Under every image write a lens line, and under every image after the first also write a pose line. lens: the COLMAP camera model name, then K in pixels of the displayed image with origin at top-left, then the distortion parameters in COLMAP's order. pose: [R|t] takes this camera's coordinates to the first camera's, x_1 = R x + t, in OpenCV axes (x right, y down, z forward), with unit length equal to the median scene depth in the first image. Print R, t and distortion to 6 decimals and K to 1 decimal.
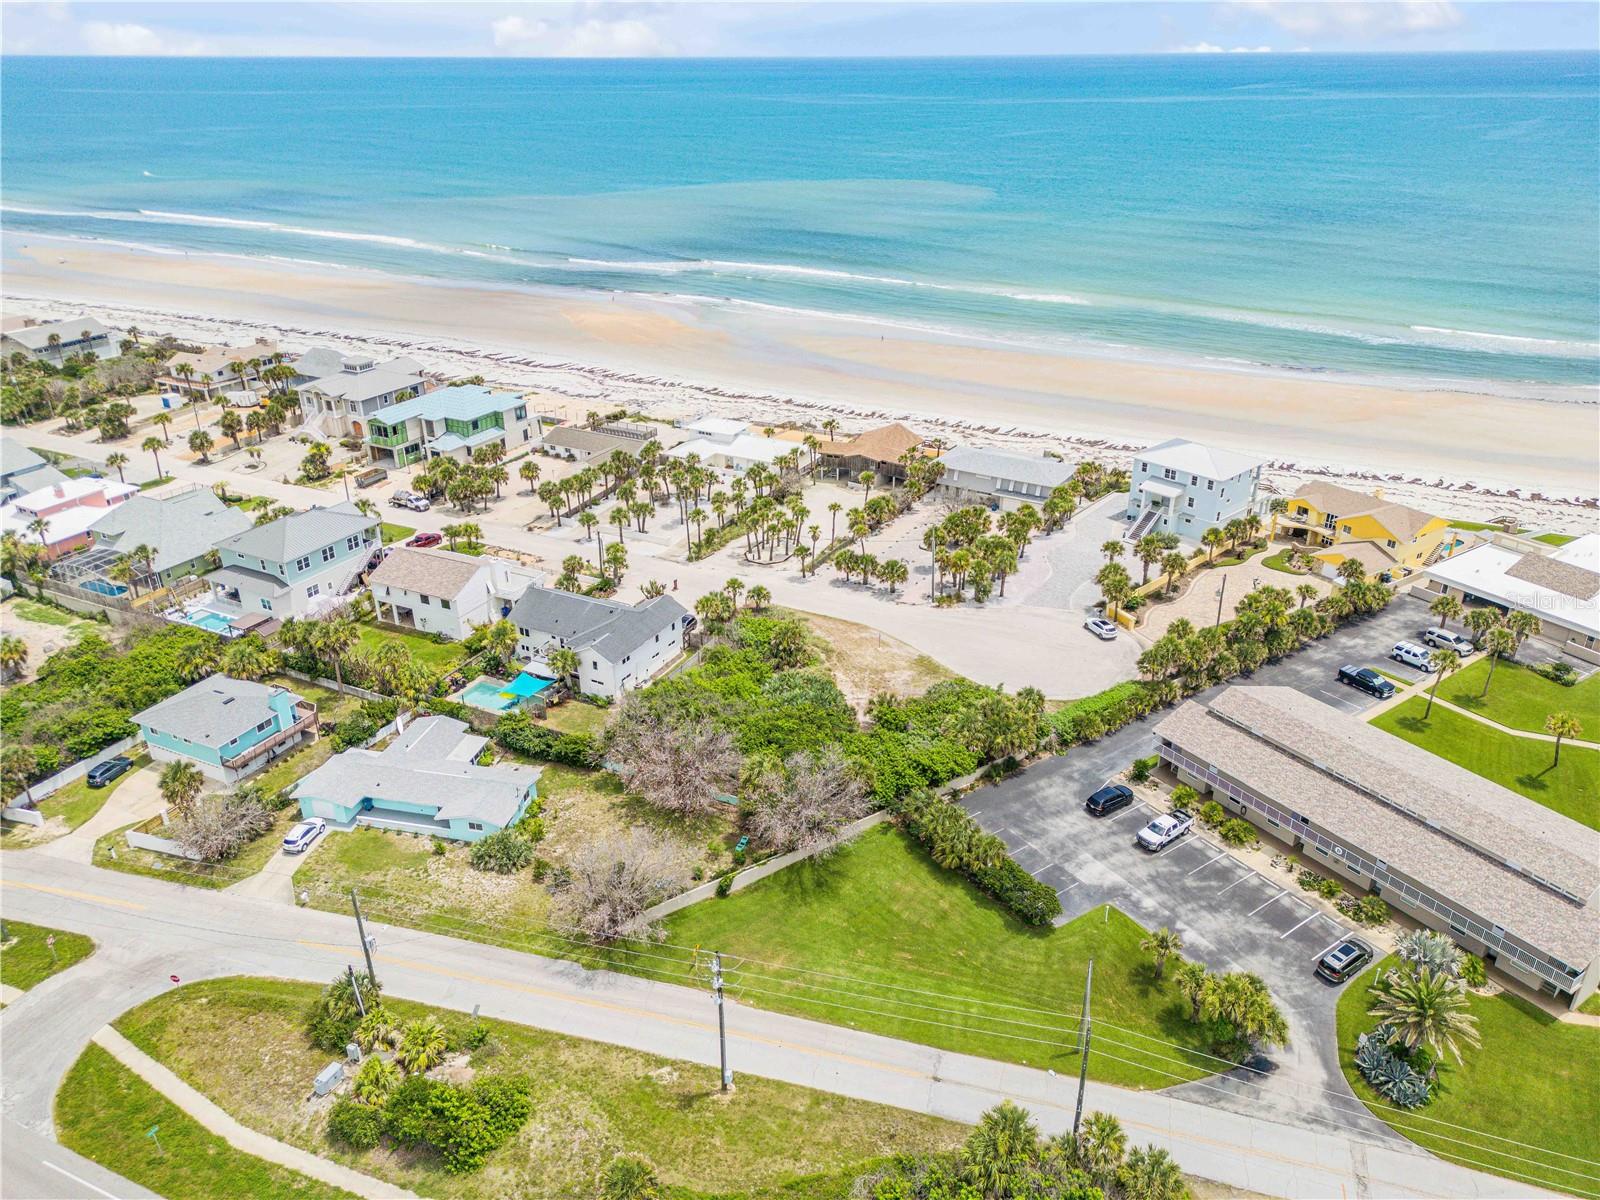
lens RADIAL K [[1123.0, 0, 800.0], [0, 1123.0, 600.0], [0, 0, 1]] dist [0.095815, -0.109717]
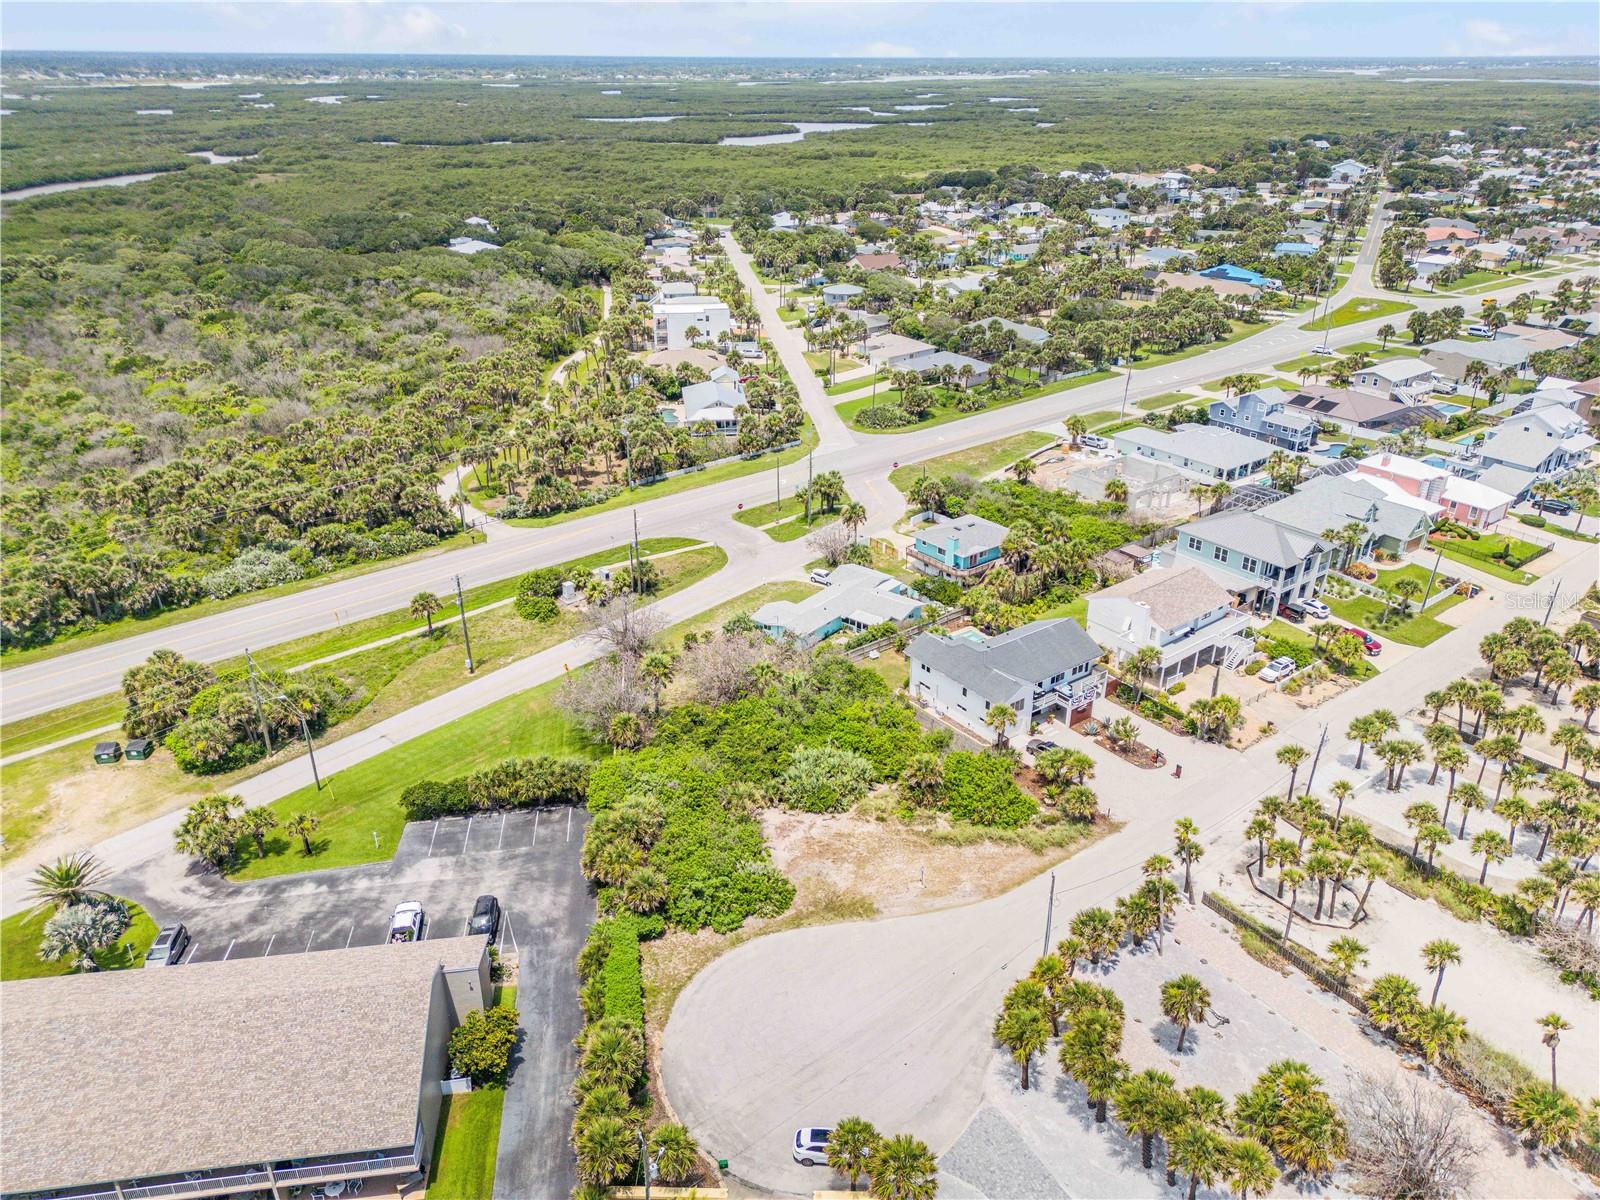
lens RADIAL K [[1123.0, 0, 800.0], [0, 1123.0, 600.0], [0, 0, 1]] dist [0.095815, -0.109717]
pose [[-0.434143, 0.391330, -0.811406, 0.642180], [-0.393106, 0.728137, 0.561502, -0.479934], [0.810548, 0.562740, -0.162282, 0.991682]]
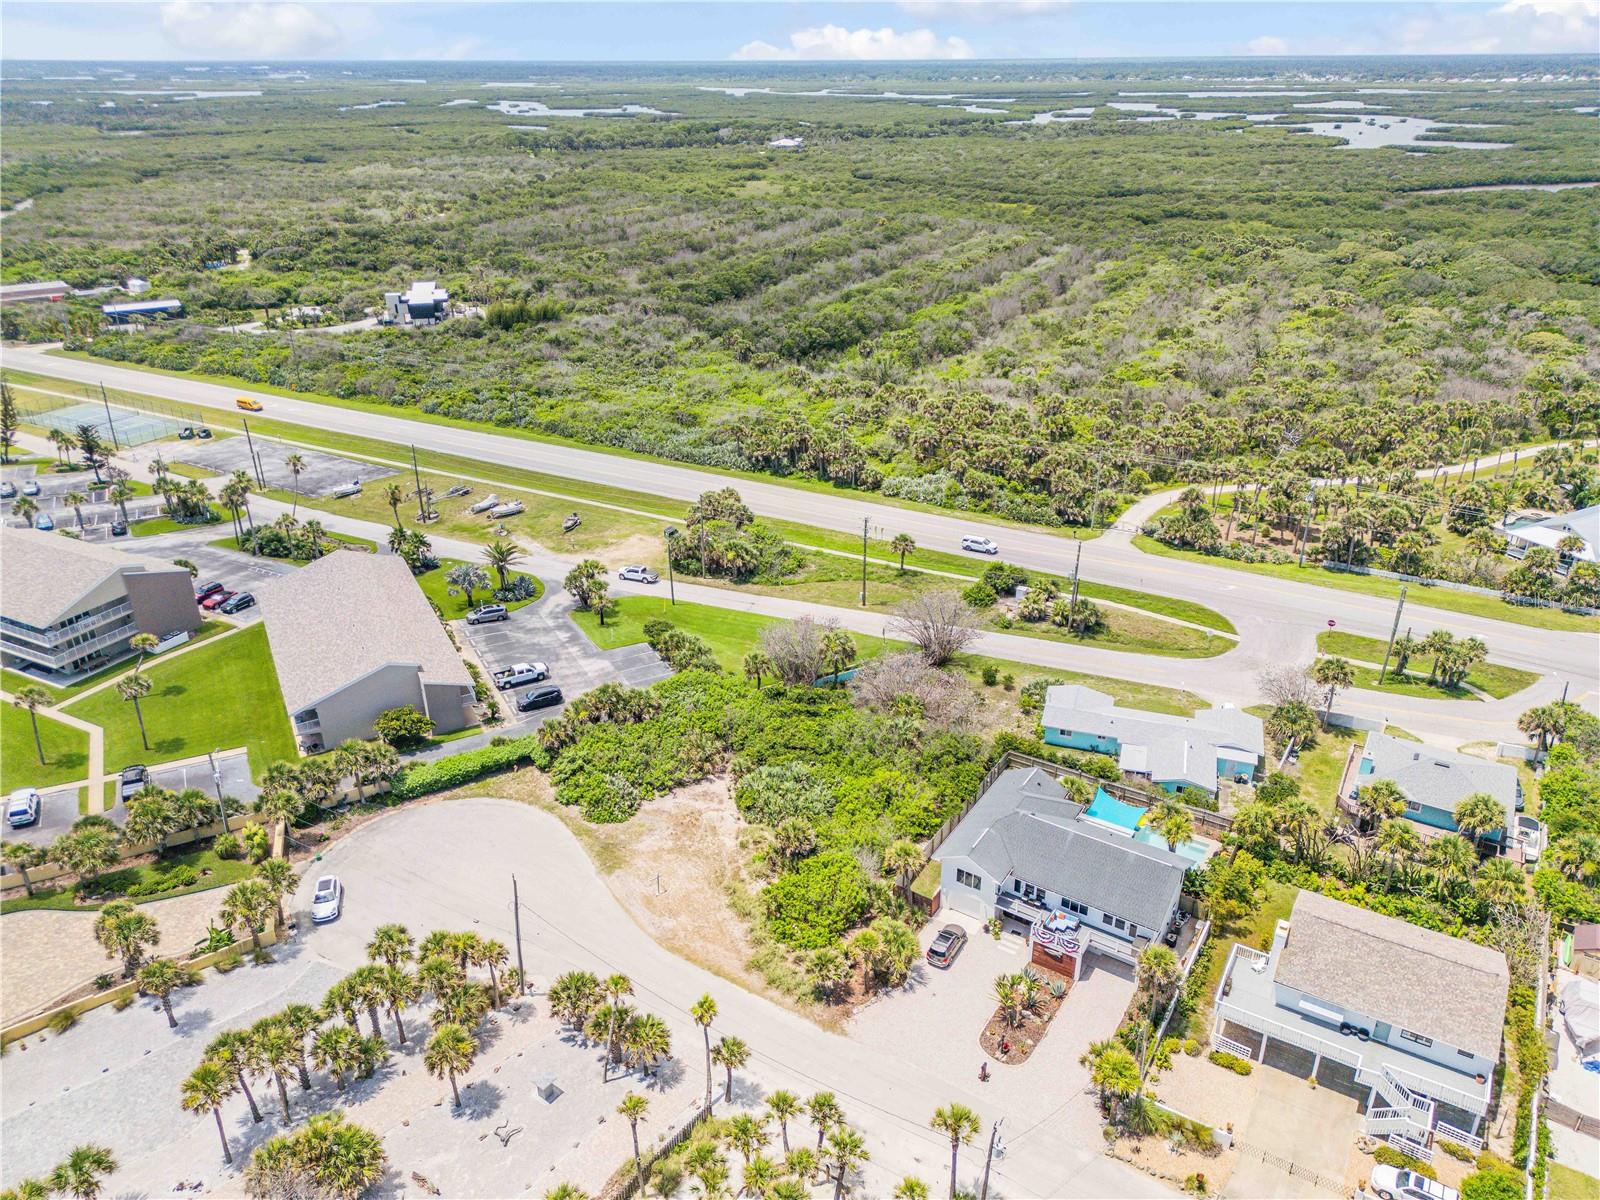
lens RADIAL K [[1123.0, 0, 800.0], [0, 1123.0, 600.0], [0, 0, 1]] dist [0.095815, -0.109717]
pose [[-0.995730, -0.032428, 0.086427, -0.073990], [0.047115, 0.626590, 0.777923, -0.646715], [-0.079381, 0.778674, -0.622387, 1.344607]]
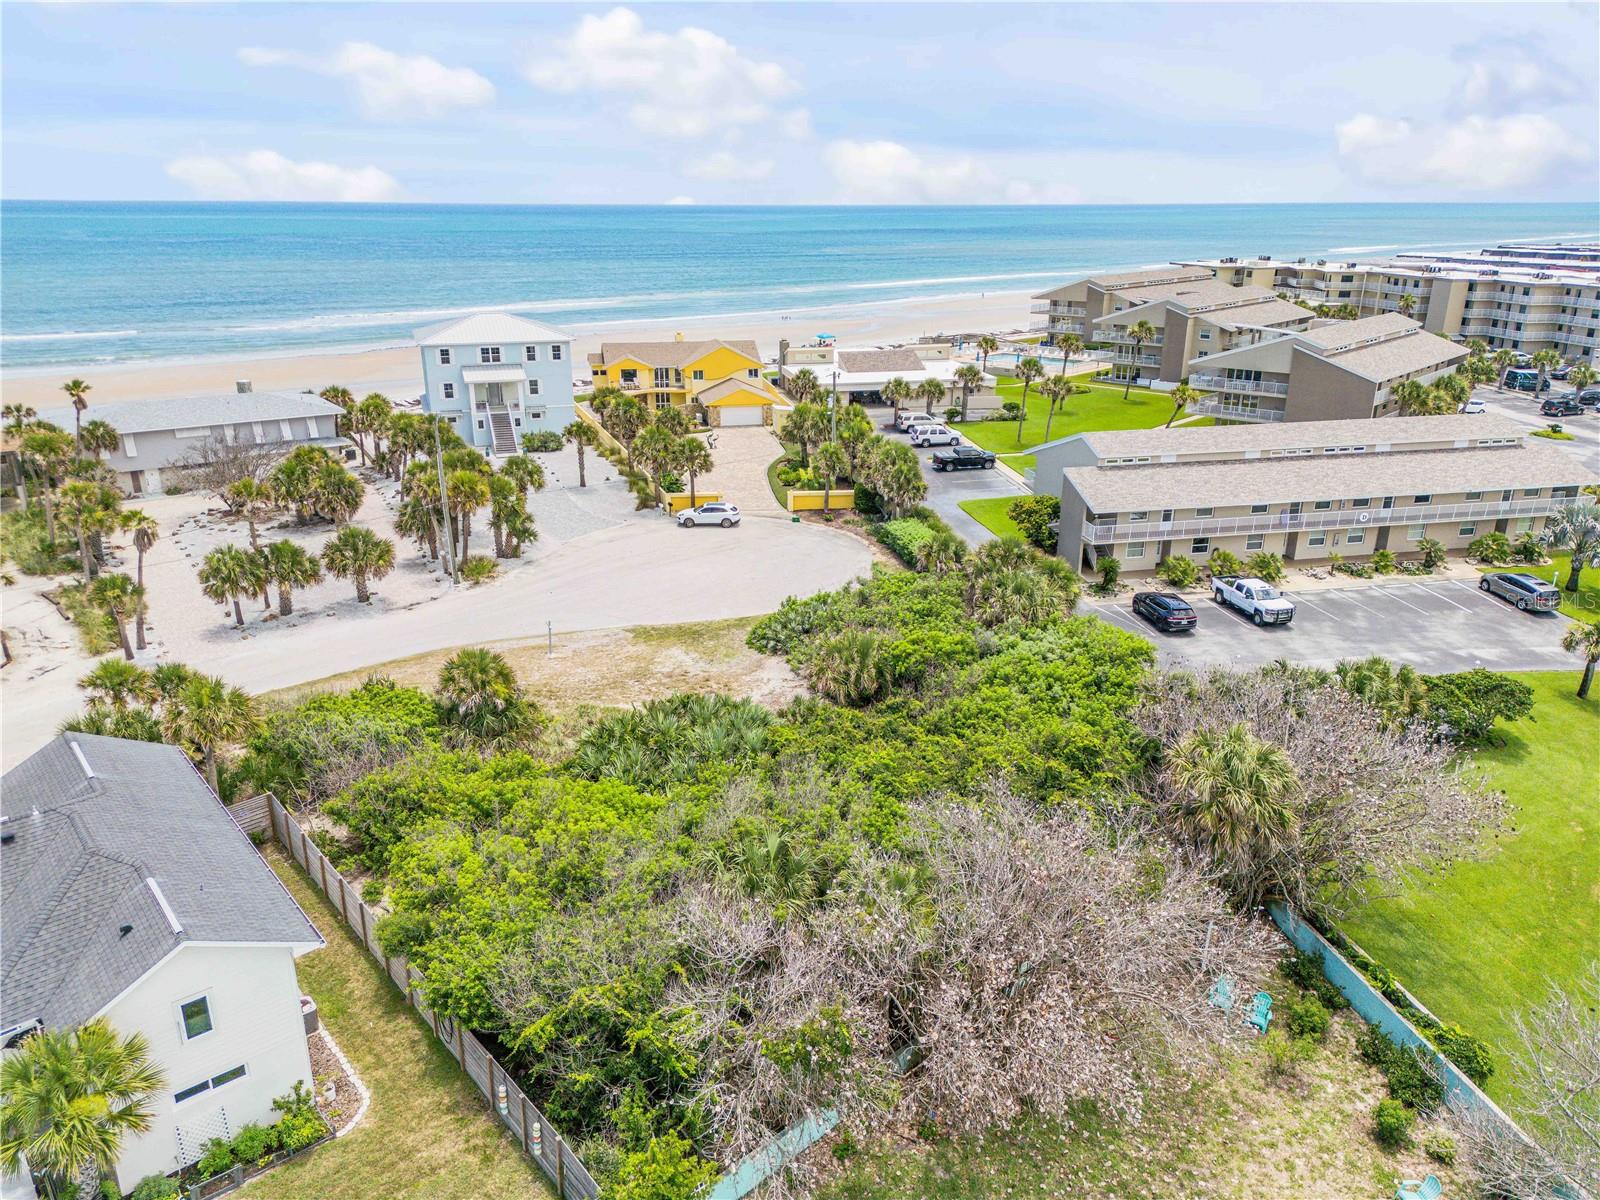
lens RADIAL K [[1123.0, 0, 800.0], [0, 1123.0, 600.0], [0, 0, 1]] dist [0.095815, -0.109717]
pose [[0.371710, -0.303345, 0.877390, -0.297824], [0.400616, 0.904992, 0.143165, -0.002600], [-0.837460, 0.298281, 0.457919, 0.726554]]
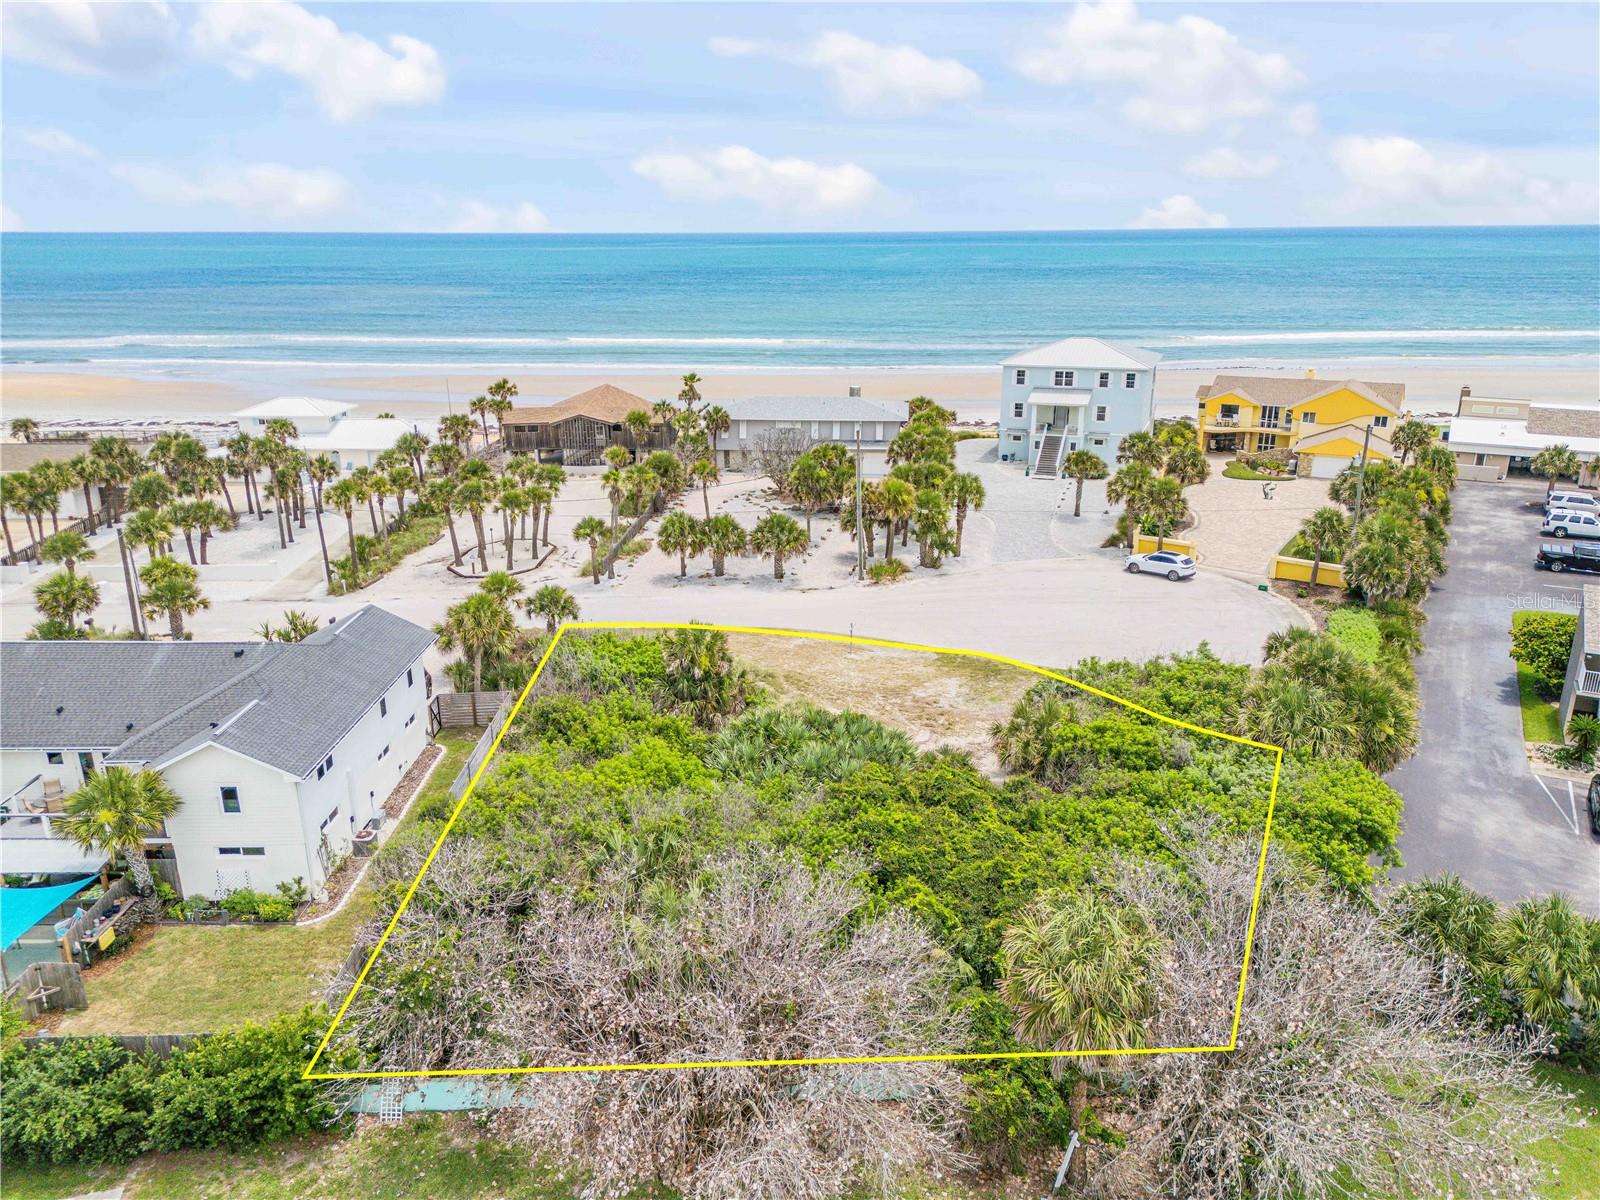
lens RADIAL K [[1123.0, 0, 800.0], [0, 1123.0, 600.0], [0, 0, 1]] dist [0.095815, -0.109717]
pose [[0.890362, -0.141766, 0.432617, -0.161034], [0.198466, 0.976095, -0.088599, 0.060331], [-0.409715, 0.164745, 0.897214, 0.592839]]
